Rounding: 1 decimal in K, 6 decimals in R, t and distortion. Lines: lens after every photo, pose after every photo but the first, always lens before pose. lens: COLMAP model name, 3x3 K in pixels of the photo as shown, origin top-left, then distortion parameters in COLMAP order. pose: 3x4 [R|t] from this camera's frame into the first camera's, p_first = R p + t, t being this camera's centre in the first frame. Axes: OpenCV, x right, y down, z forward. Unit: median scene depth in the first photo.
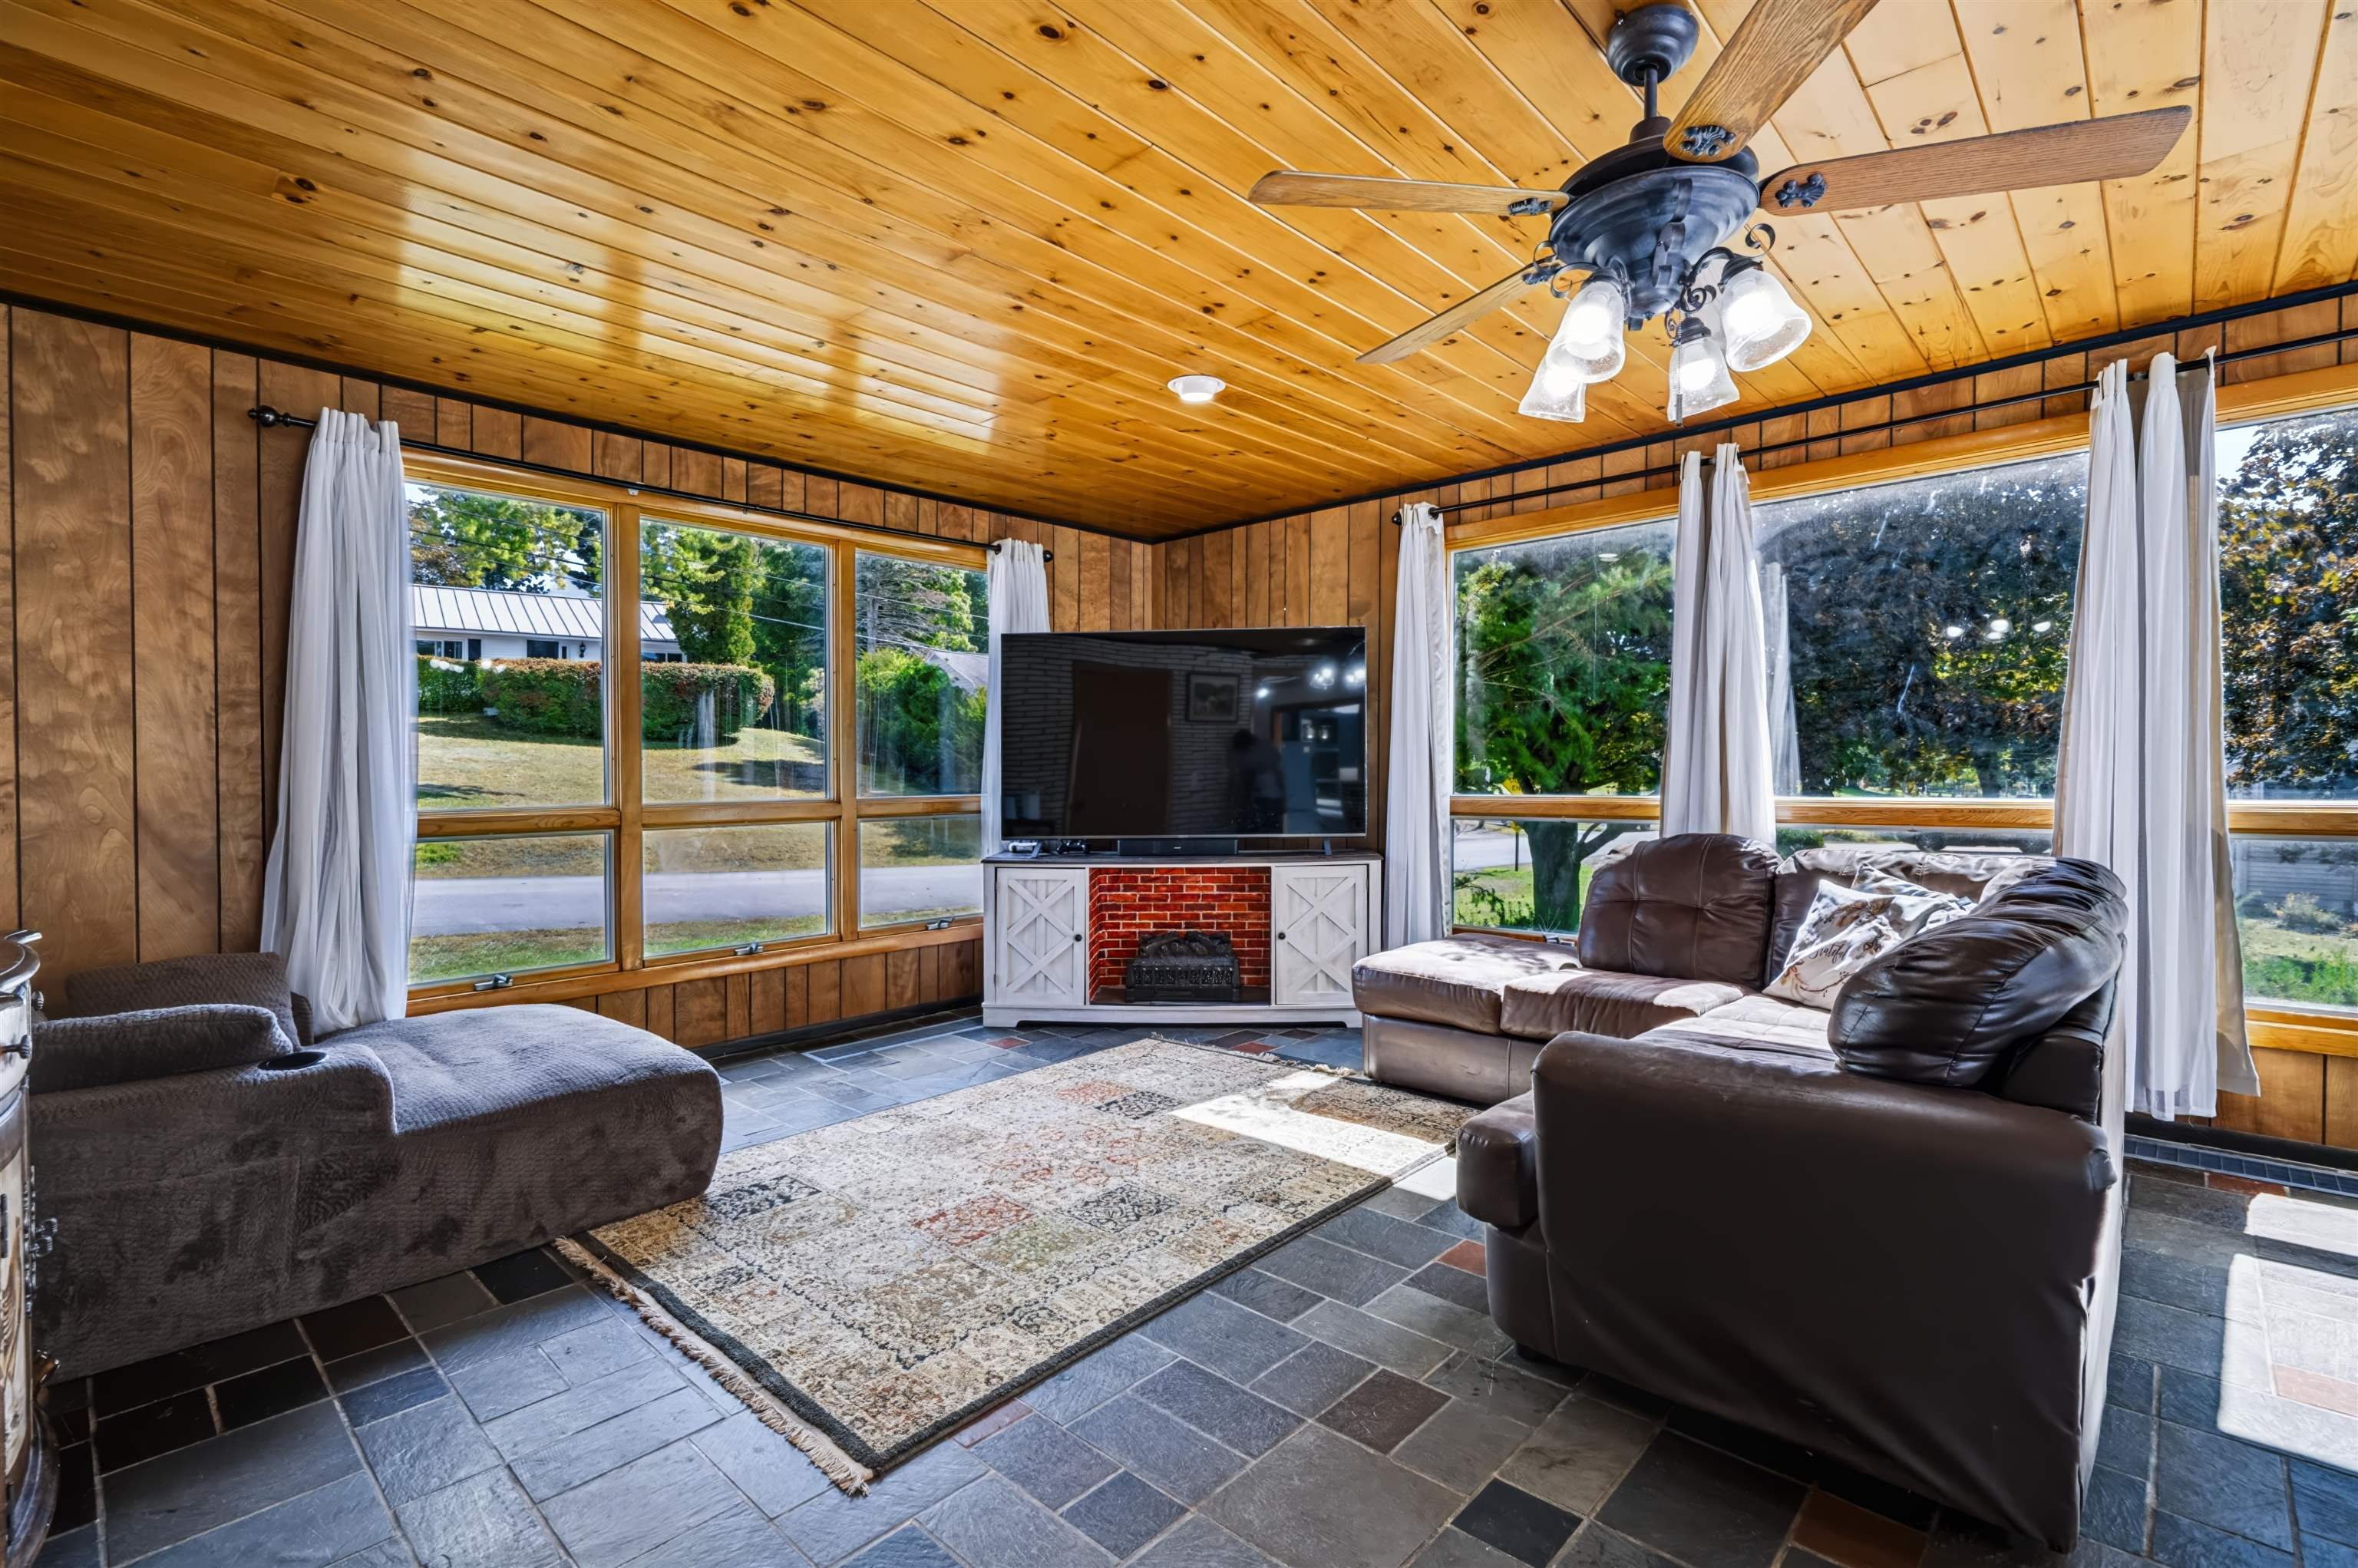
lens RADIAL K [[1070.2, 0, 1171.1], [0, 1070.2, 787.2], [0, 0, 1]] dist [-0.005320, 0.003212]
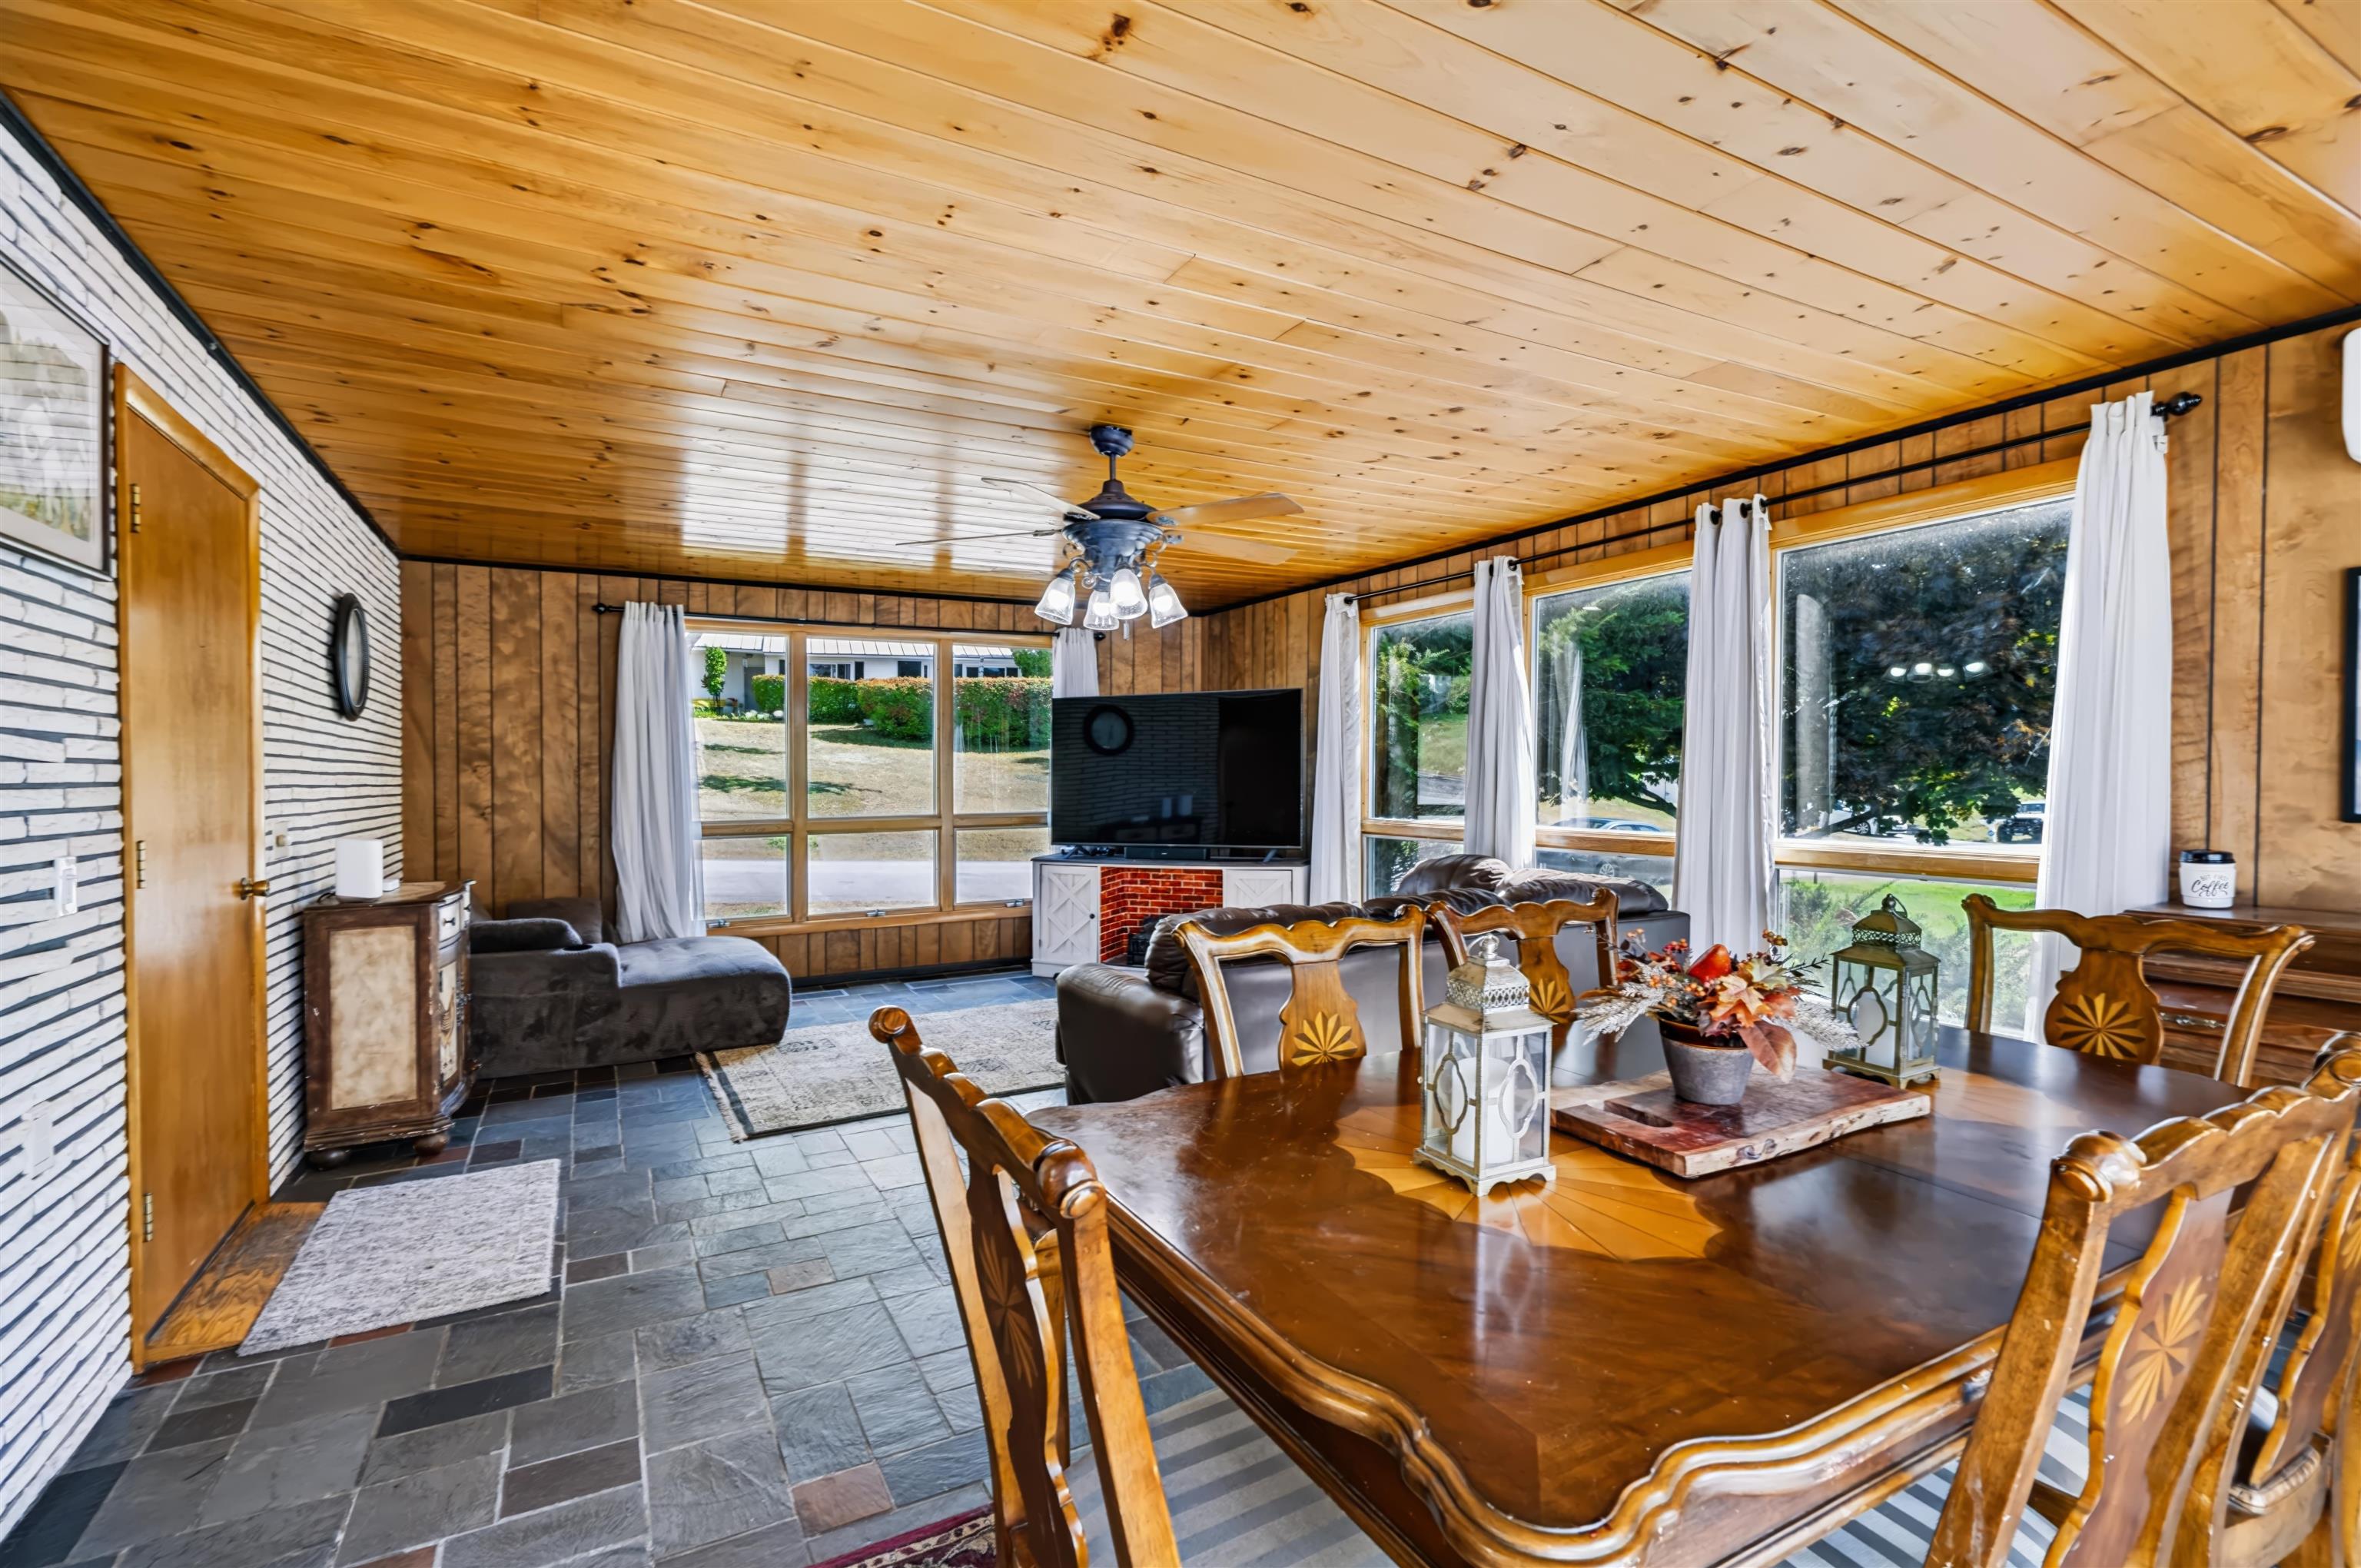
lens RADIAL K [[1071.7, 0, 1172.6], [0, 1071.7, 784.1], [0, 0, 1]] dist [-0.005320, 0.003212]
pose [[0.950269, 0.006095, -0.311369, 0.631409], [-0.005640, 0.999981, 0.002362, -0.050869], [0.311378, -0.000488, 0.950286, -0.423465]]
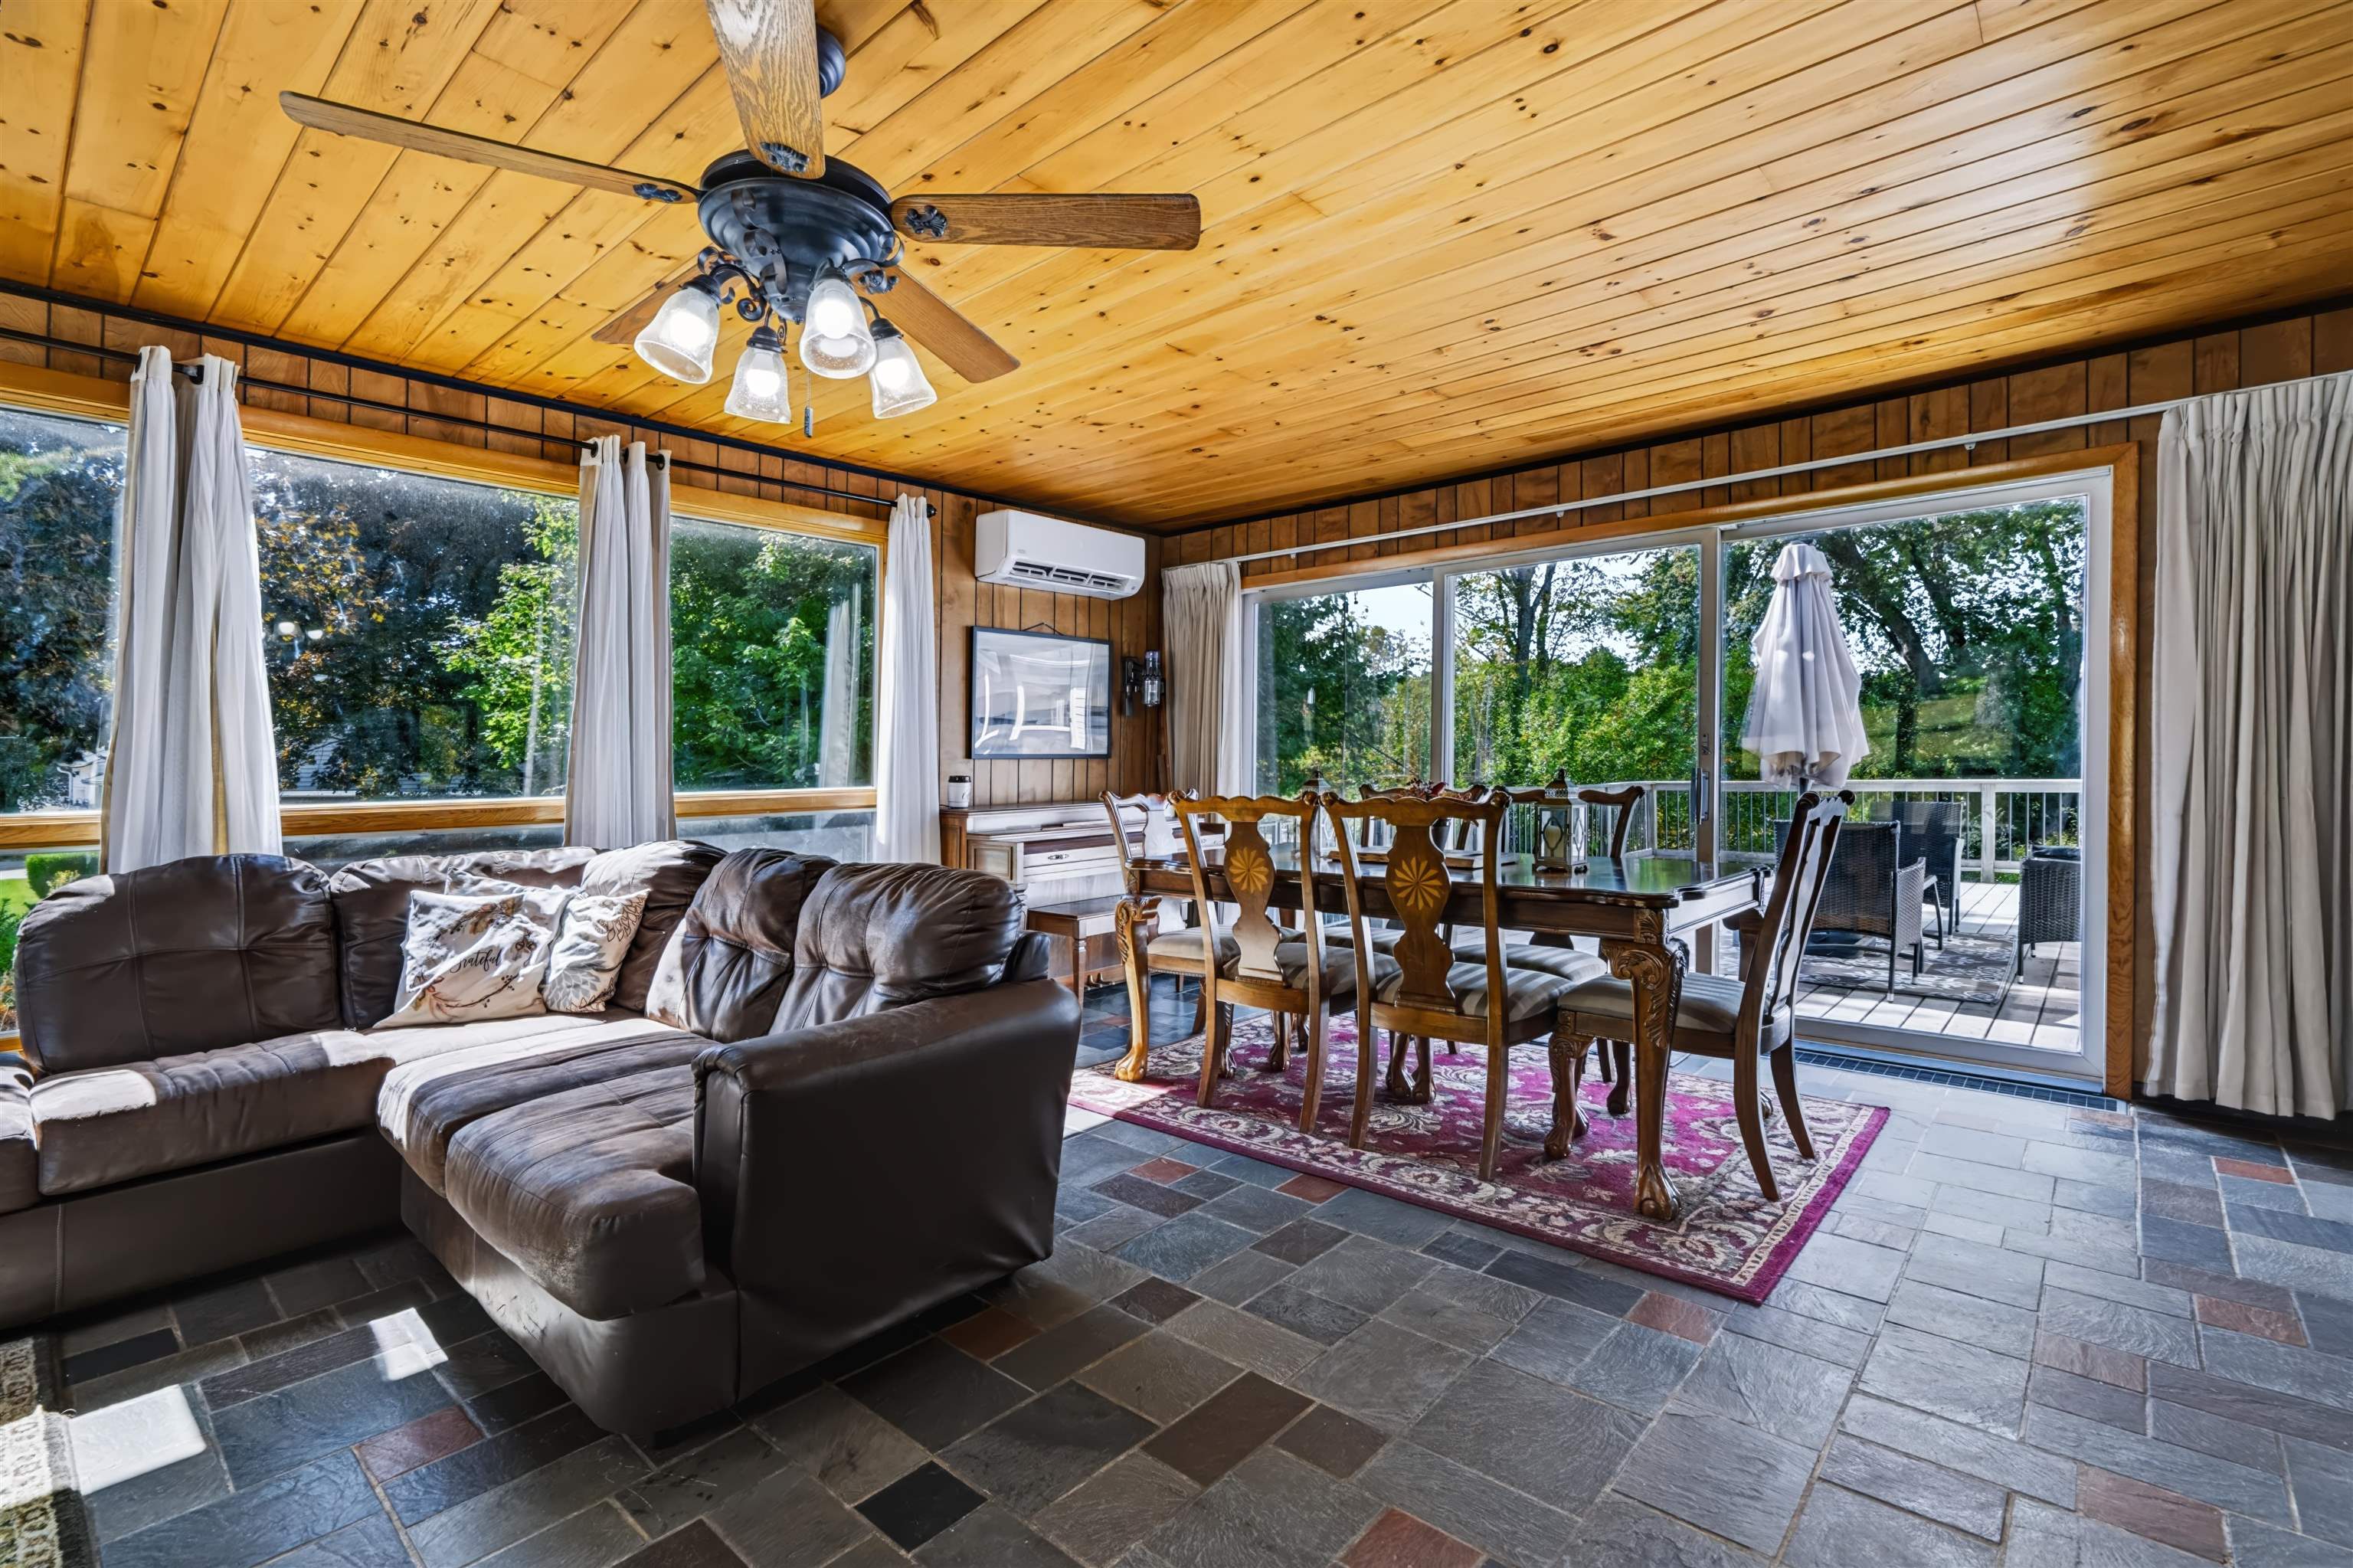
lens RADIAL K [[1068.1, 0, 1173.6], [0, 1068.1, 791.1], [0, 0, 1]] dist [-0.005320, 0.003212]
pose [[-0.030178, -0.021392, 0.999316, -0.336973], [0.019656, 0.999565, 0.021991, -0.006495], [-0.999351, 0.020306, -0.029744, 0.377167]]
